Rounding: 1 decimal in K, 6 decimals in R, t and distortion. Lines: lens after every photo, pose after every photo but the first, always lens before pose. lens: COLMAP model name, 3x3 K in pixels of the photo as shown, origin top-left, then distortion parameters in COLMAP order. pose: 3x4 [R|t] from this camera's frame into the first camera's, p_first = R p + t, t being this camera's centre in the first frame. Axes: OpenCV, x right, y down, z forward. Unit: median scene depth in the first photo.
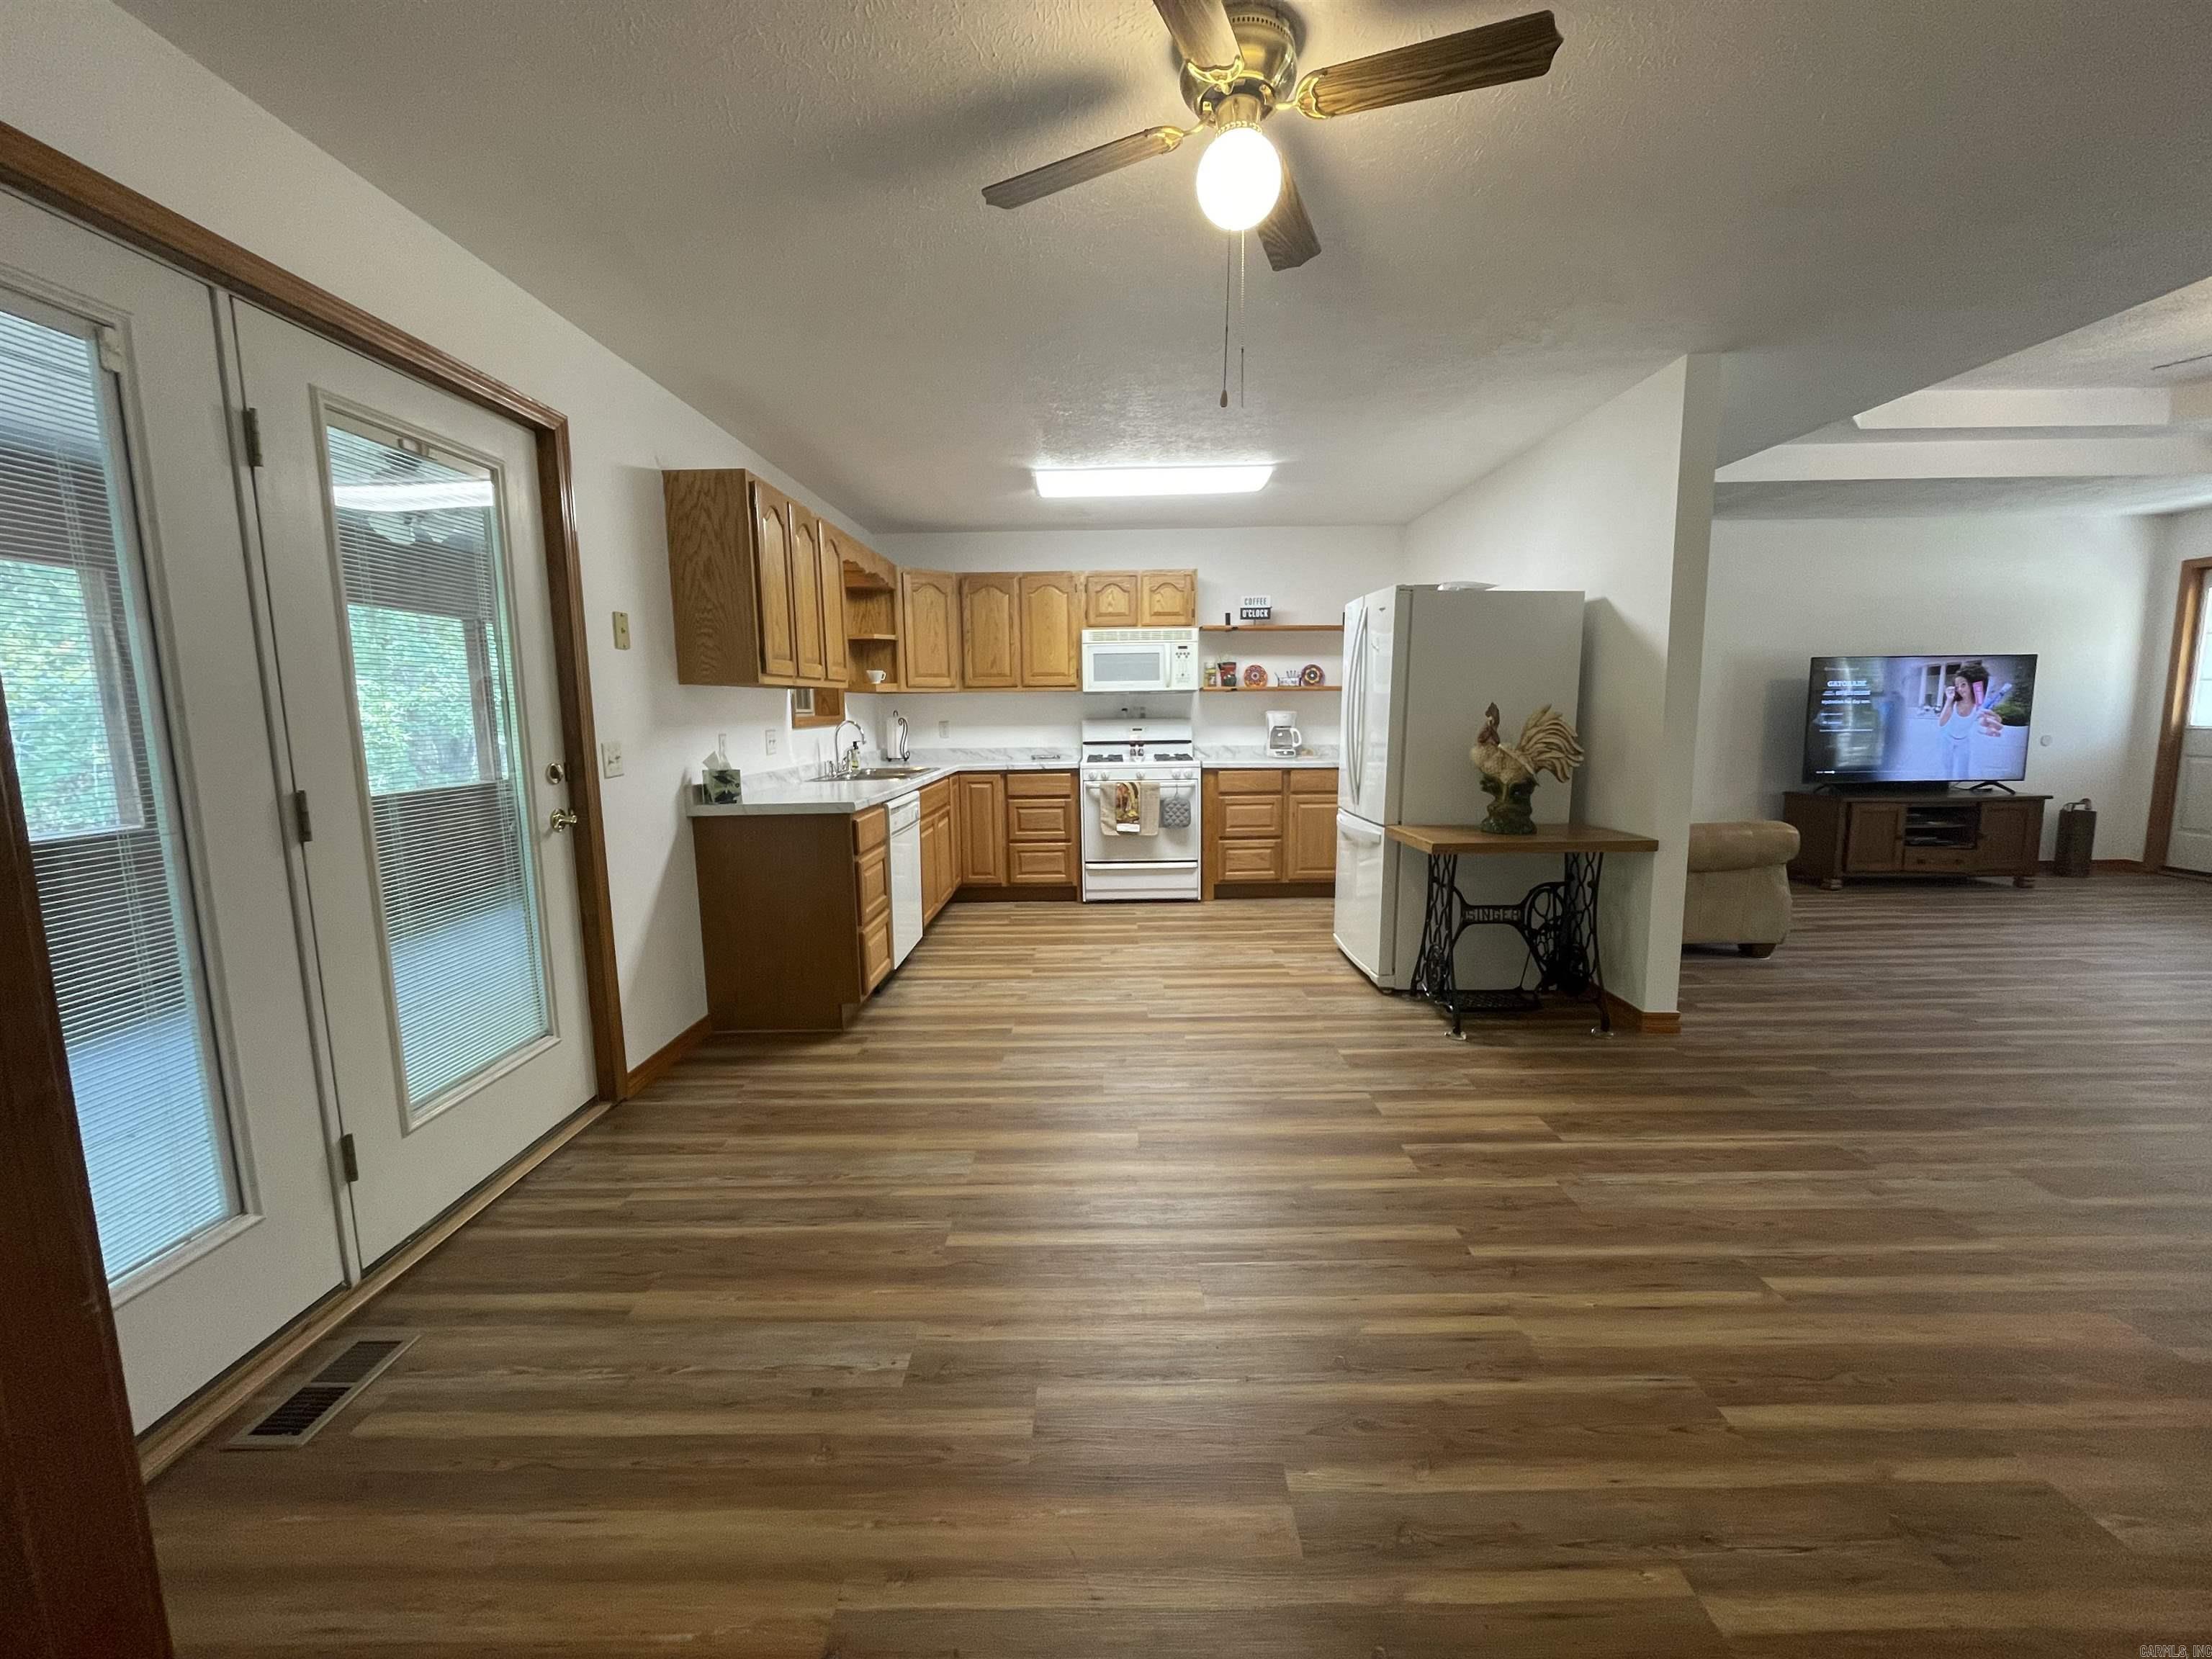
lens RADIAL K [[899.4, 0, 1107.2], [0, 899.4, 822.7], [0, 0, 1]] dist [-0.005335, 0.000970]
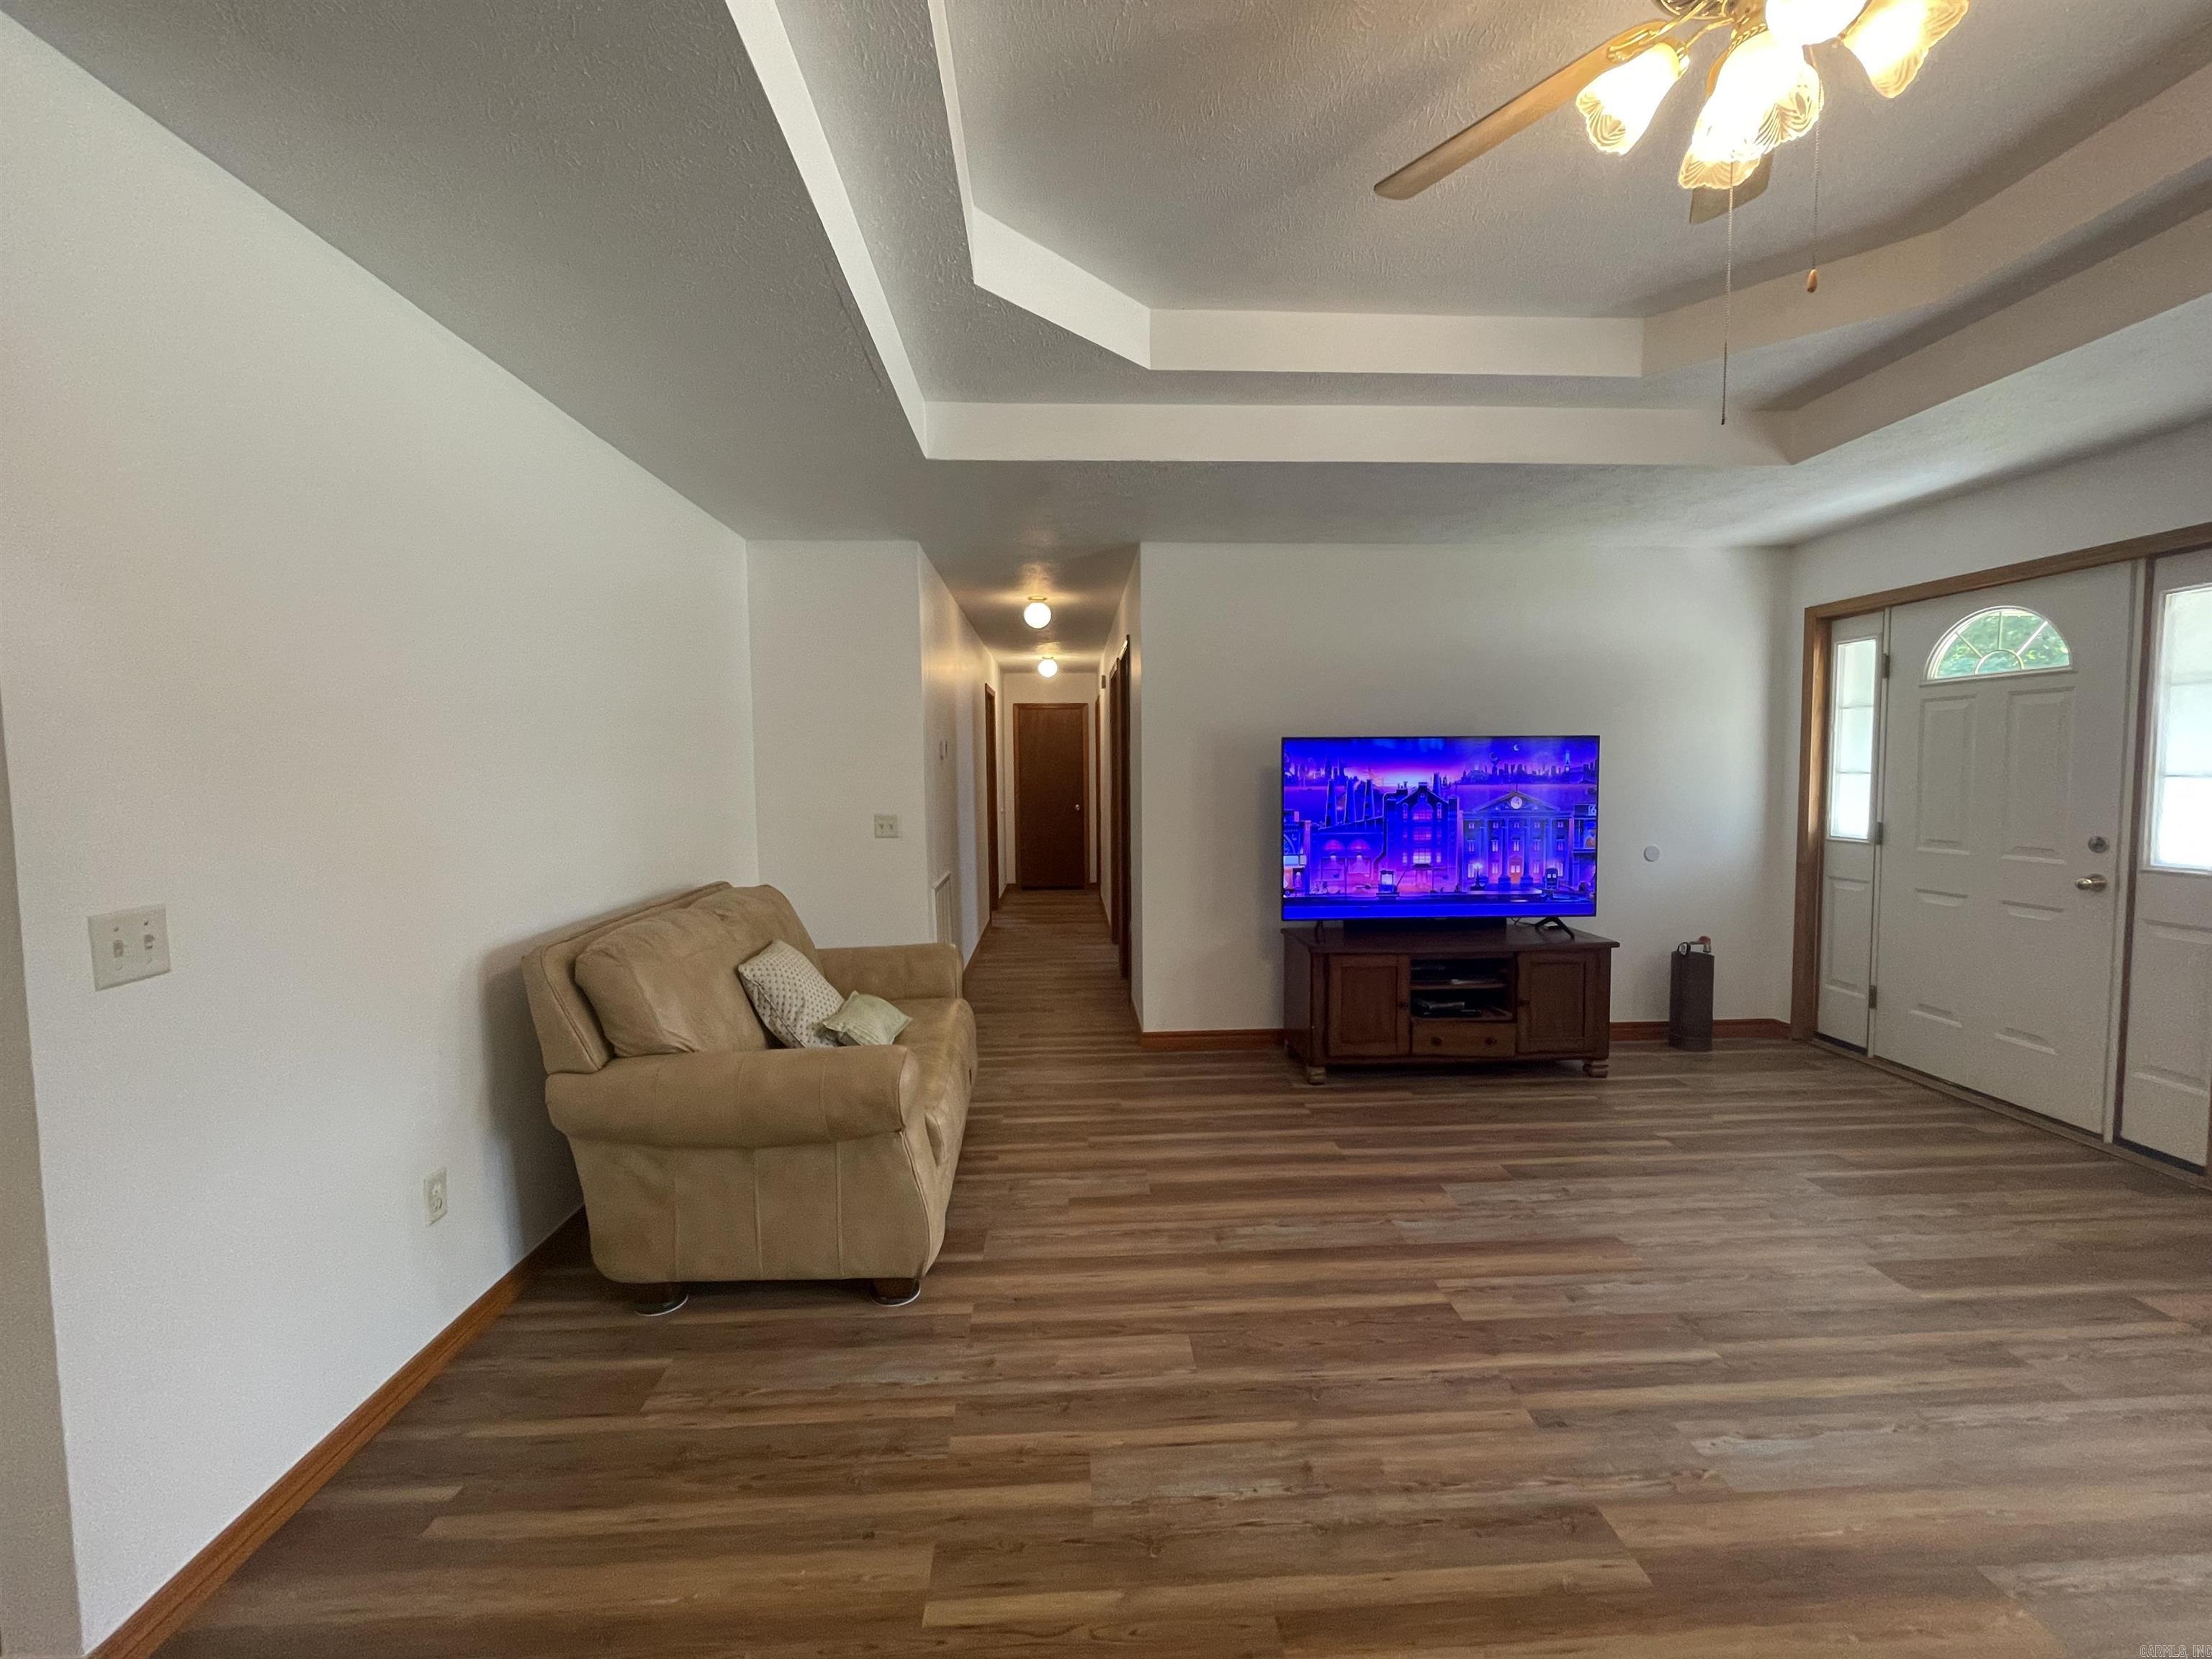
lens RADIAL K [[899.4, 0, 1106.3], [0, 899.4, 823.2], [0, 0, 1]] dist [-0.005335, 0.000970]
pose [[0.998415, 0.003439, 0.056176, 0.871195], [0.000449, 0.997612, -0.069062, -0.101627], [-0.056279, 0.068978, 0.996029, 0.468102]]
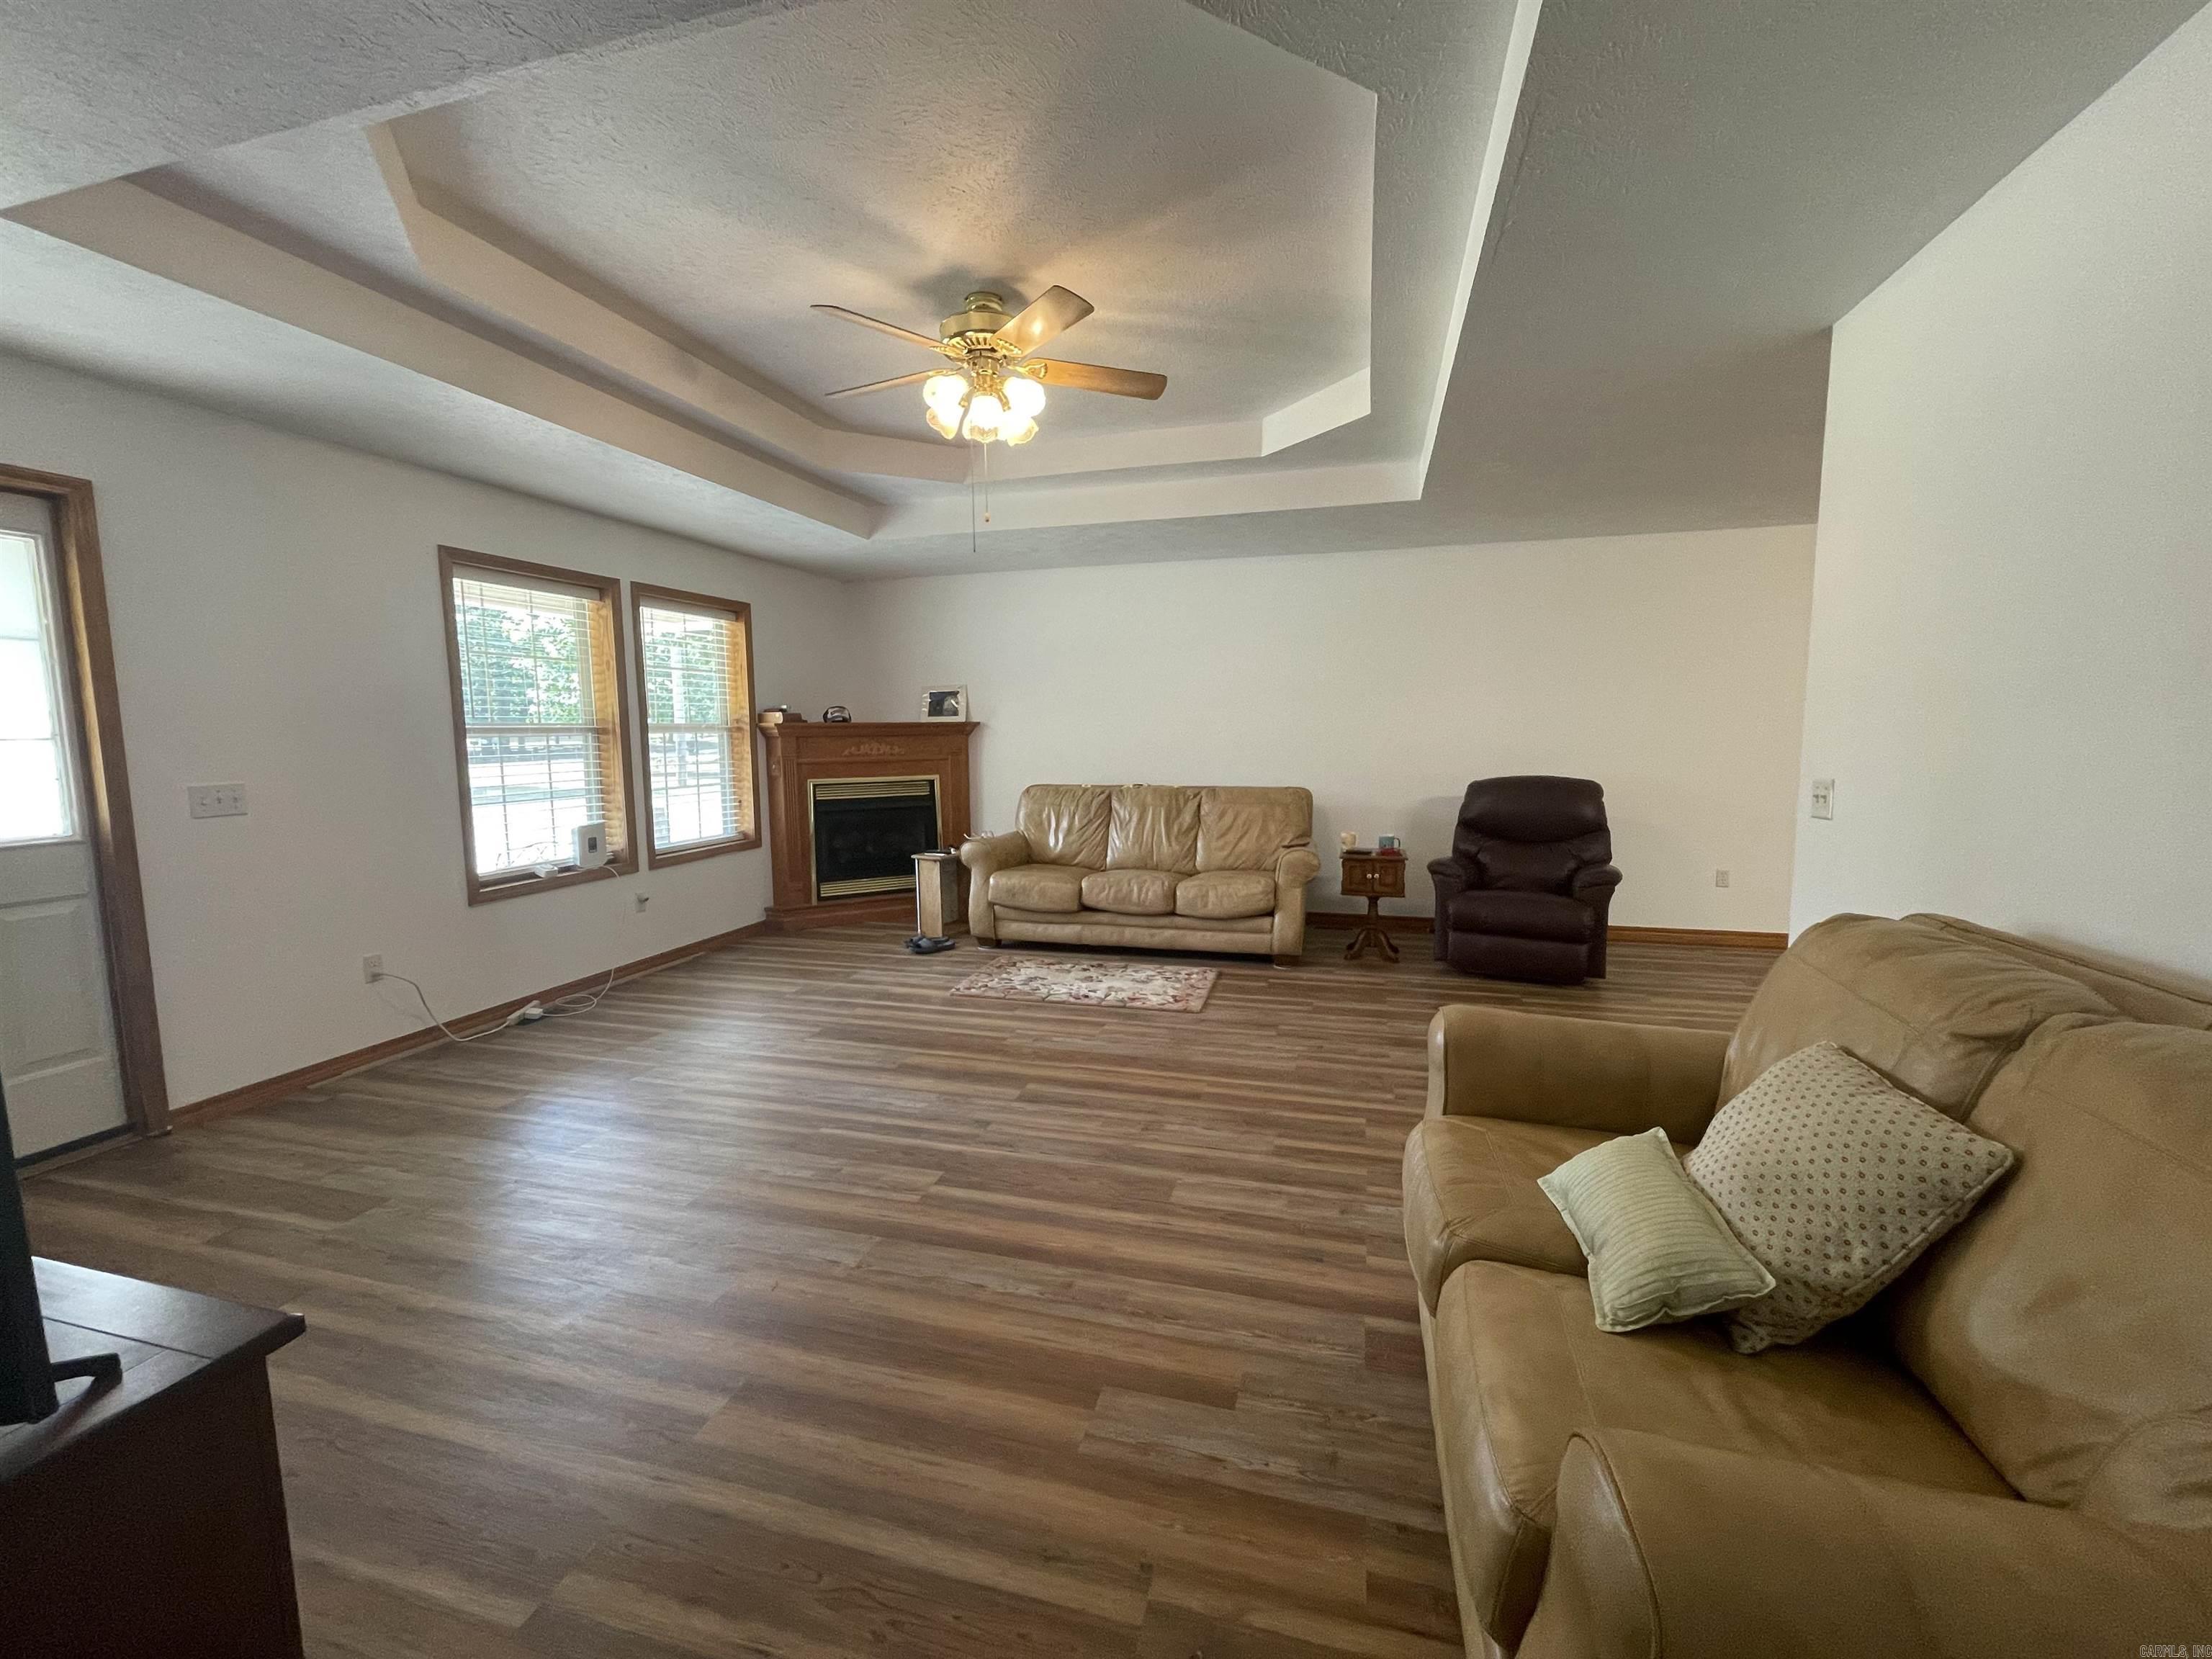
lens RADIAL K [[899.4, 0, 1109.2], [0, 899.4, 818.0], [0, 0, 1]] dist [-0.005335, 0.000970]
pose [[-0.964063, -0.004096, 0.265643, 0.827653], [0.055903, 0.974367, 0.217906, -0.228696], [-0.259727, 0.224925, -0.939122, 1.541132]]
